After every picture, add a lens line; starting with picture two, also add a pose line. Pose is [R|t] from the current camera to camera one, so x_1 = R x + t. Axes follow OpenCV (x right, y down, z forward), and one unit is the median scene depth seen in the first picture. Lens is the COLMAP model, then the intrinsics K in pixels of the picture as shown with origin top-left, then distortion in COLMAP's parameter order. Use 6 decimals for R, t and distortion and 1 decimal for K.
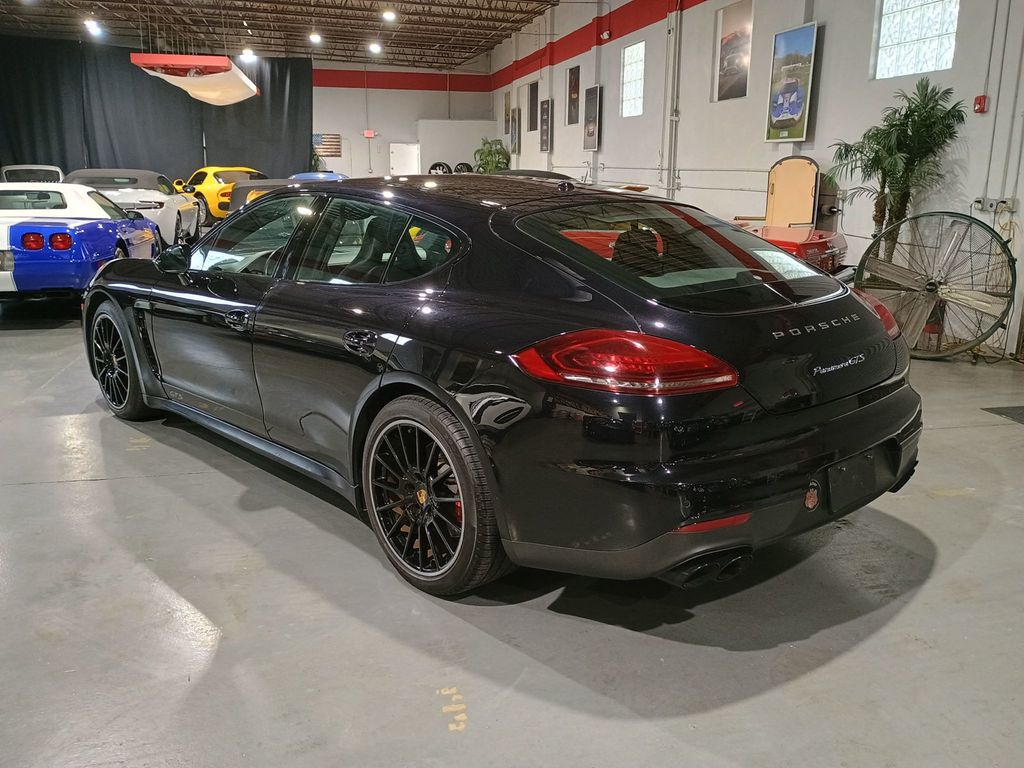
lens RADIAL K [[908.5, 0, 527.3], [0, 908.5, 383.8], [0, 0, 1]] dist [0.071837, -0.095837]
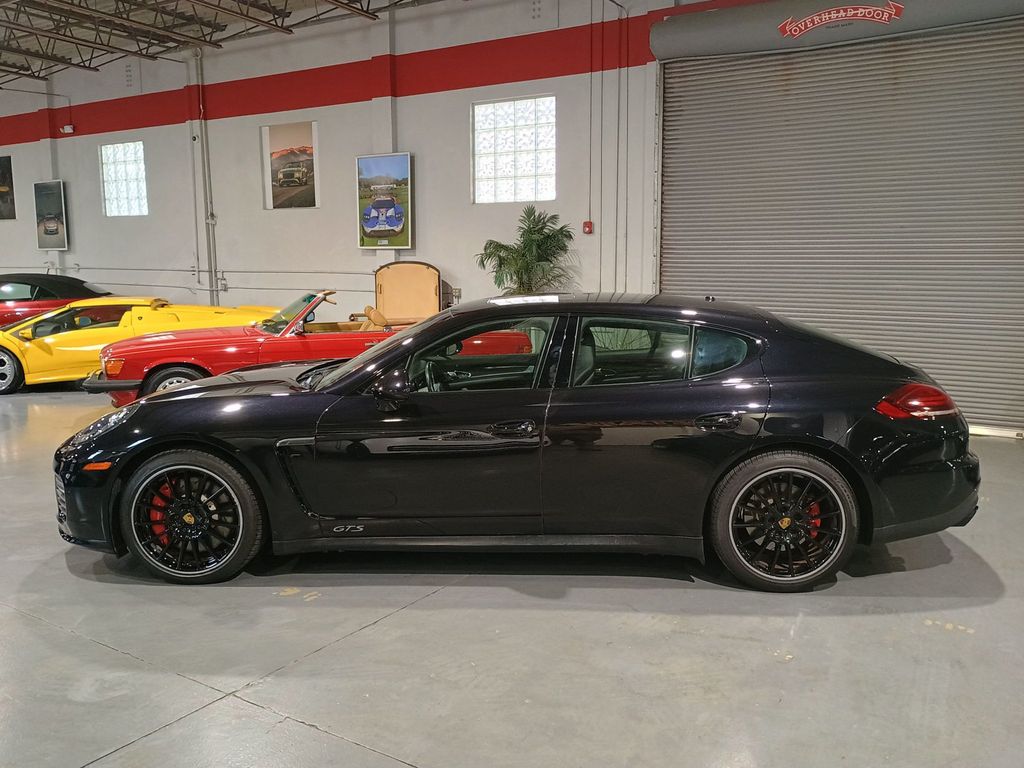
lens RADIAL K [[908.5, 0, 527.3], [0, 908.5, 383.8], [0, 0, 1]] dist [0.071837, -0.095837]
pose [[0.702666, -0.108133, 0.703255, -0.405727], [0.173075, 0.984673, -0.021526, -0.037833], [-0.690149, 0.136841, 0.710611, 0.073898]]
